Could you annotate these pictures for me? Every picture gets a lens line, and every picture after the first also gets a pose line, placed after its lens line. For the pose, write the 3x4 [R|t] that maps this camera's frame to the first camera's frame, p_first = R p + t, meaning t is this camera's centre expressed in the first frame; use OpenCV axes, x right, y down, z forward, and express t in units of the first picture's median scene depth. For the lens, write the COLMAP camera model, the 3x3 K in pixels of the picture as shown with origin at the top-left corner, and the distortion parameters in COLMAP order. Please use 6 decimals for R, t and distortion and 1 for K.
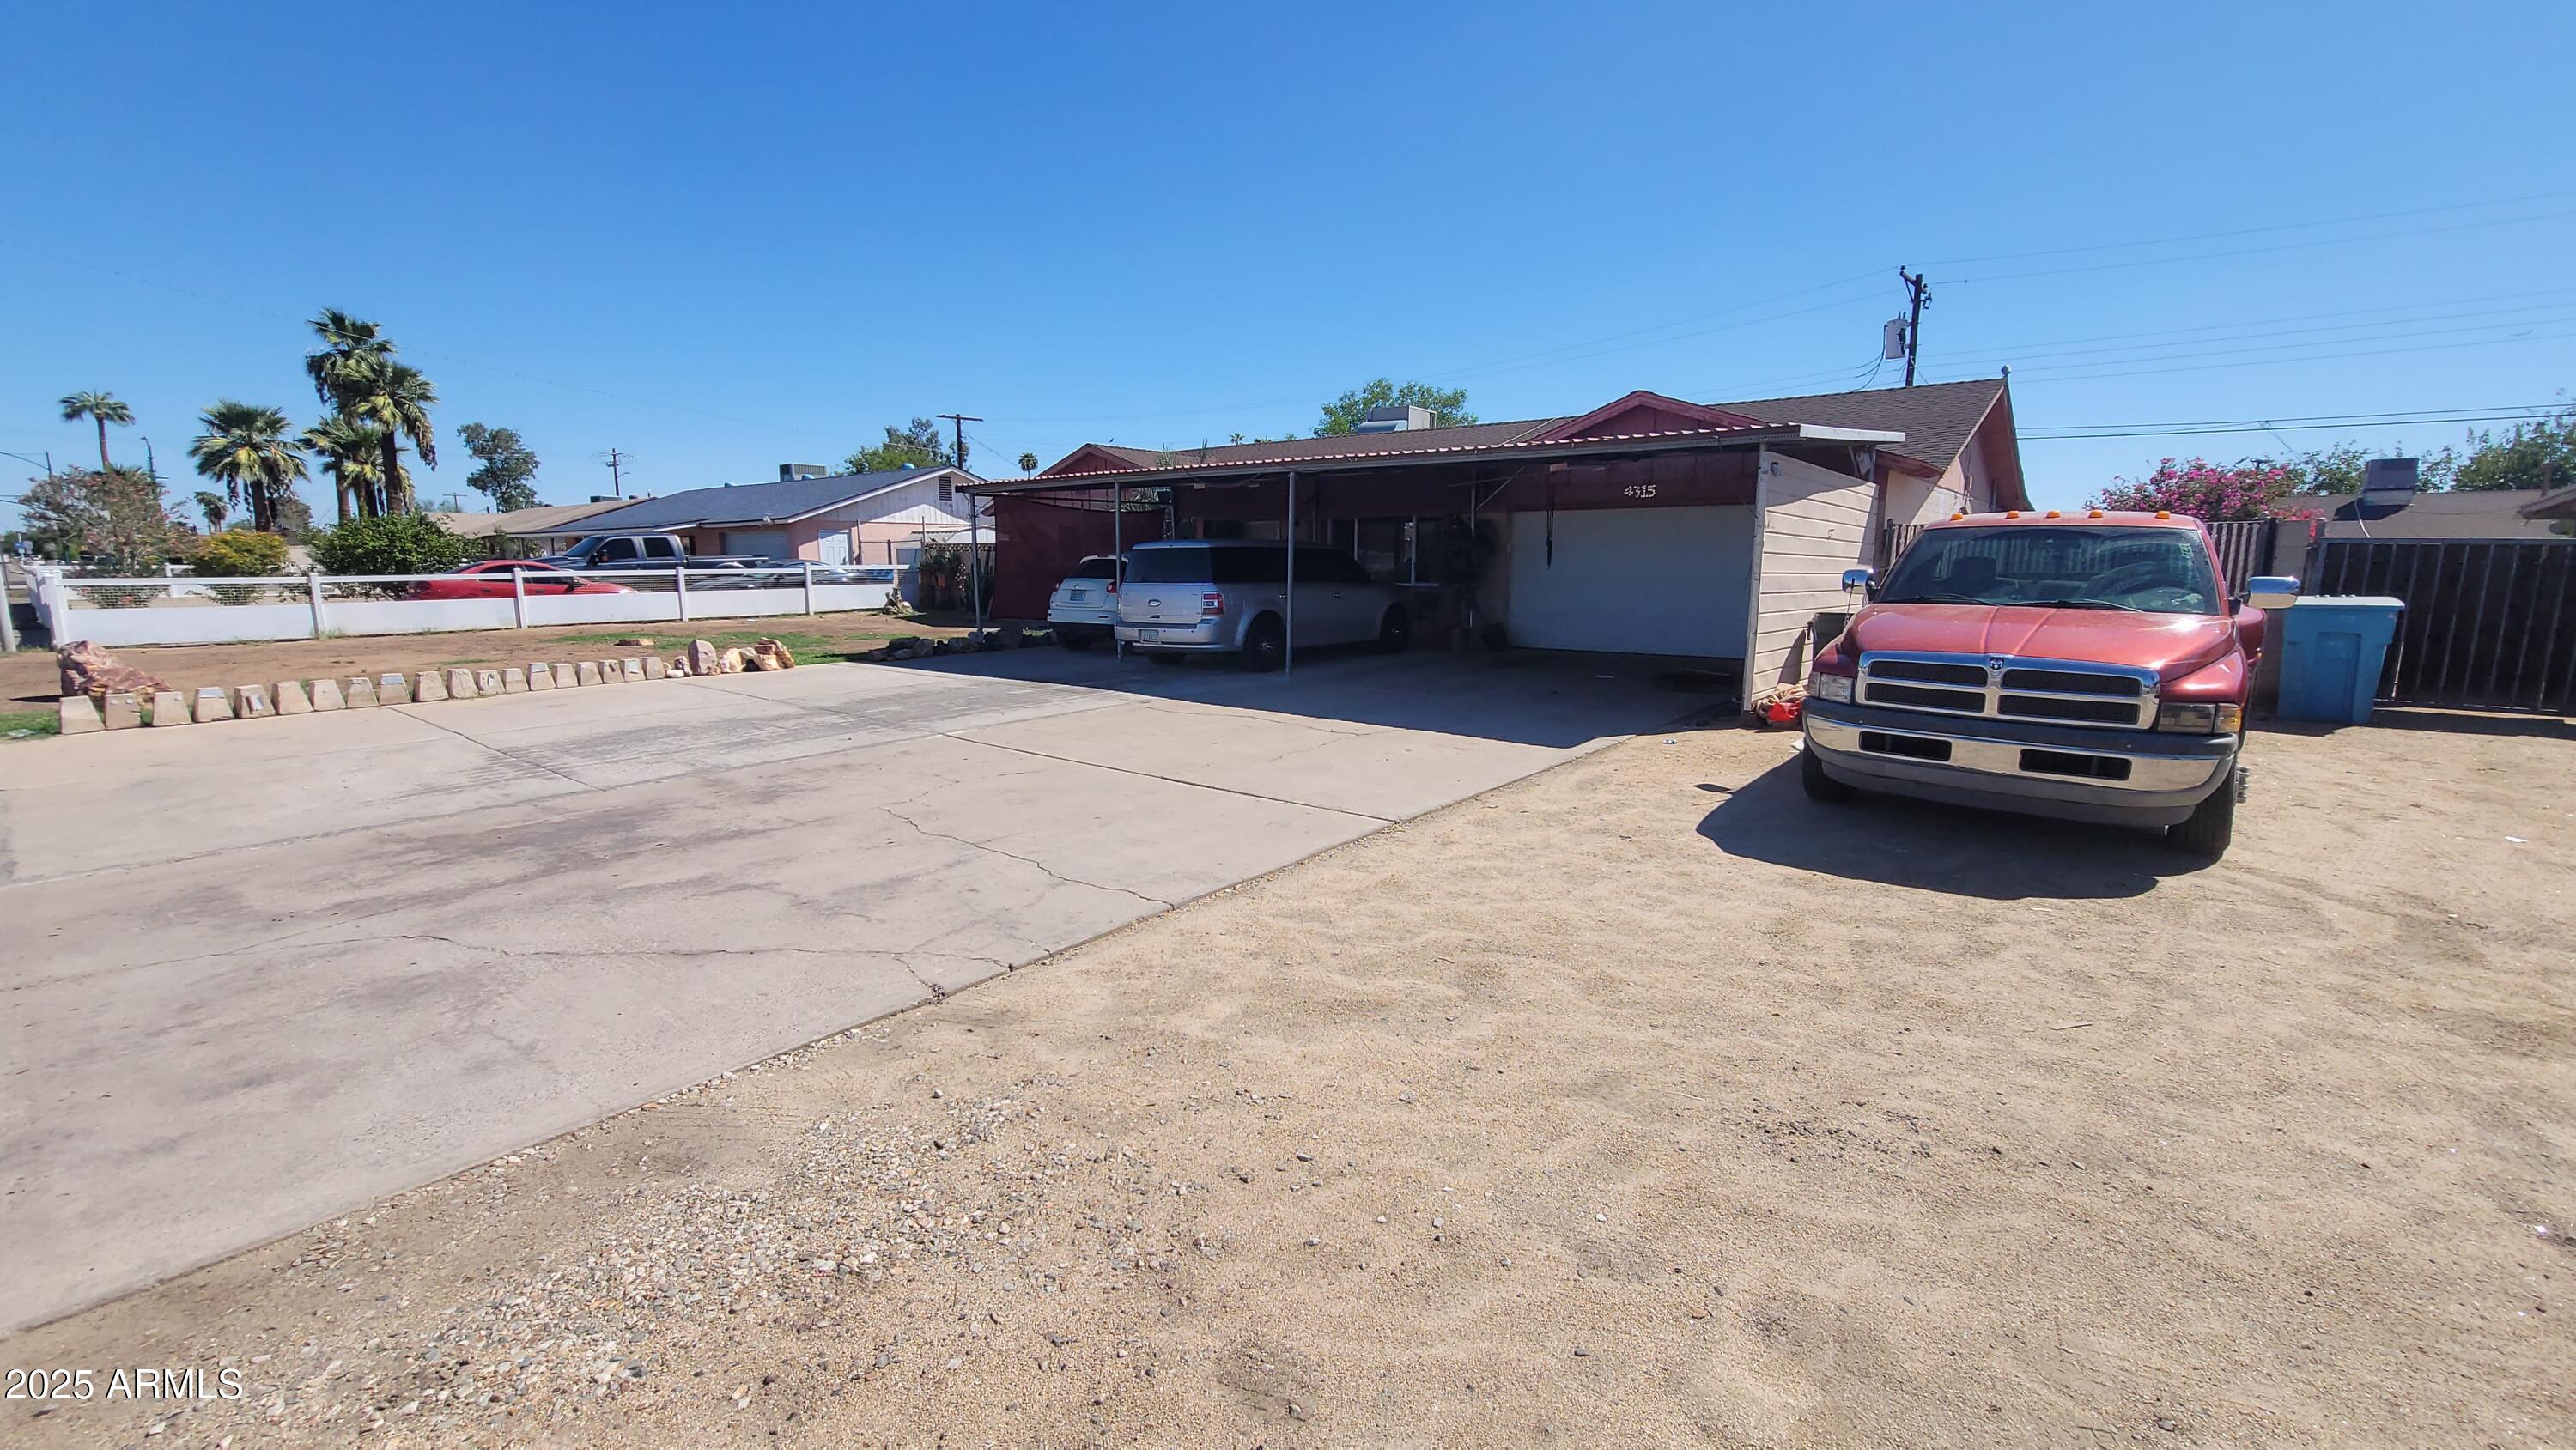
lens RADIAL K [[987.6, 0, 1287.3], [0, 987.6, 715.4], [0, 0, 1]] dist [-0.019095, -0.000094]
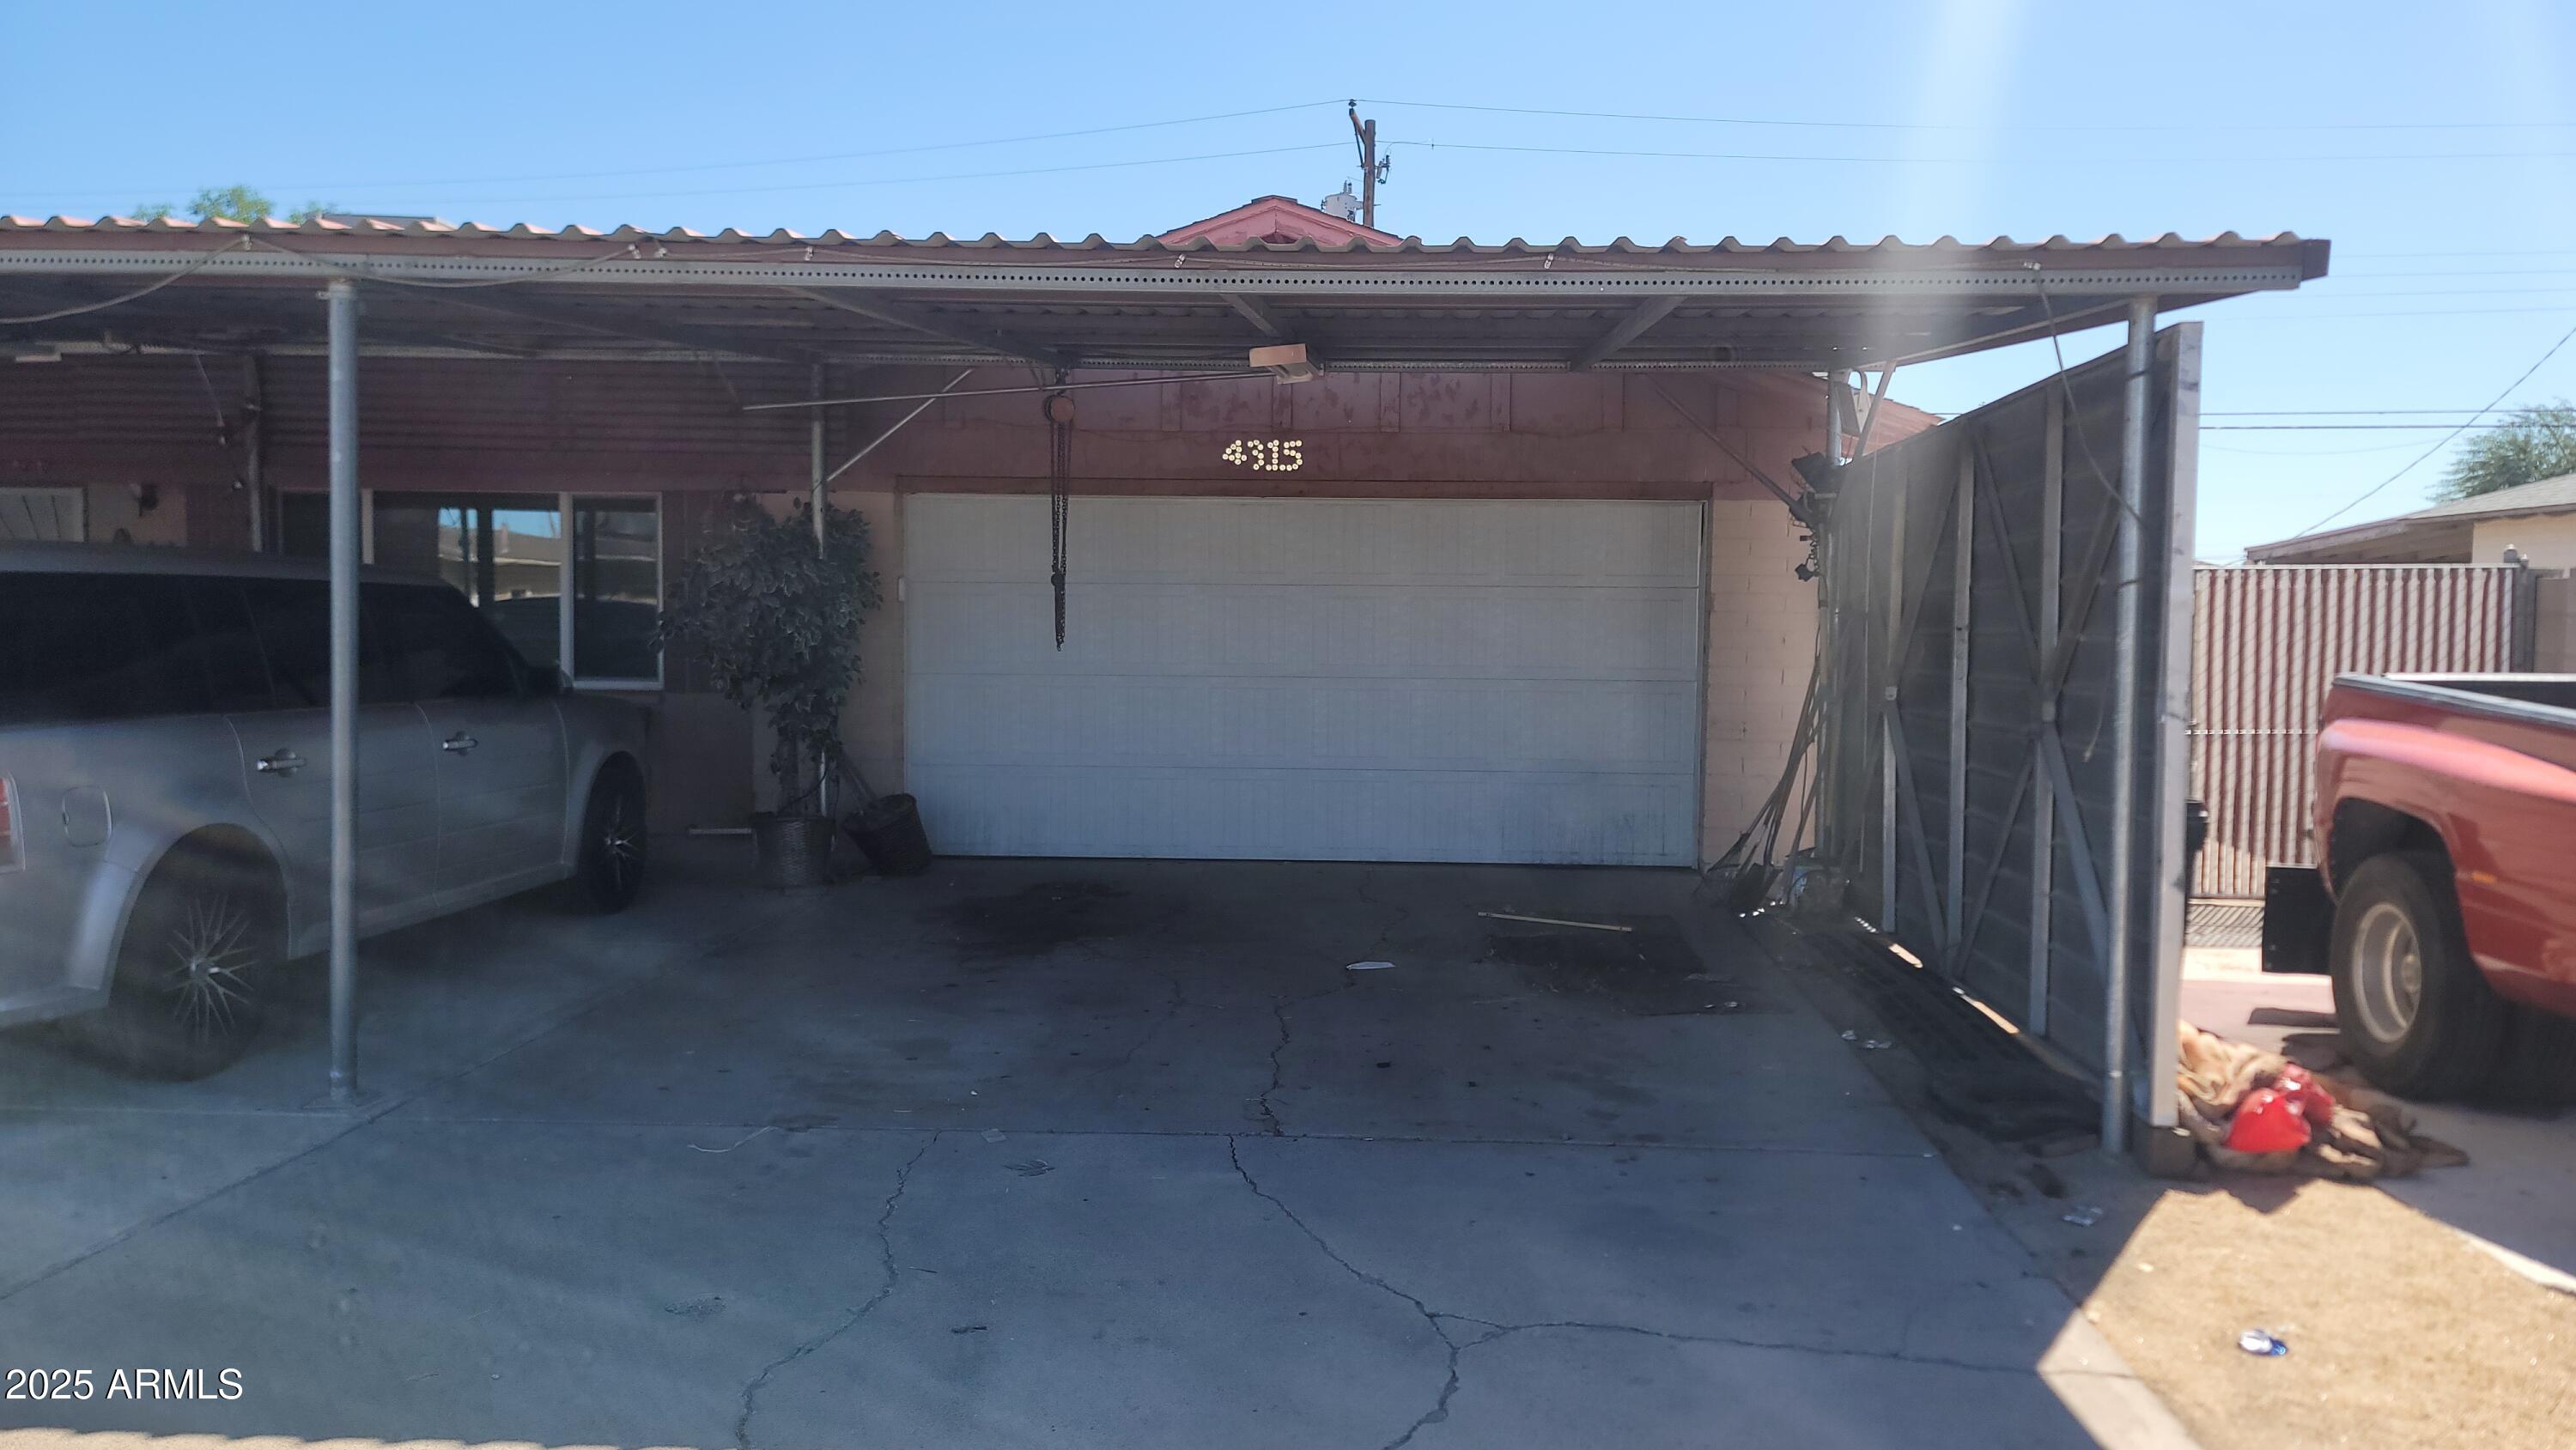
lens RADIAL K [[1833.0, 0, 1291.2], [0, 1833.0, 737.6], [0, 0, 1]] dist [0.036309, -0.002292]
pose [[0.810620, -0.027302, 0.584935, -0.157450], [0.076198, 0.995337, -0.059141, -0.168520], [-0.580593, 0.092511, 0.808921, 0.975898]]
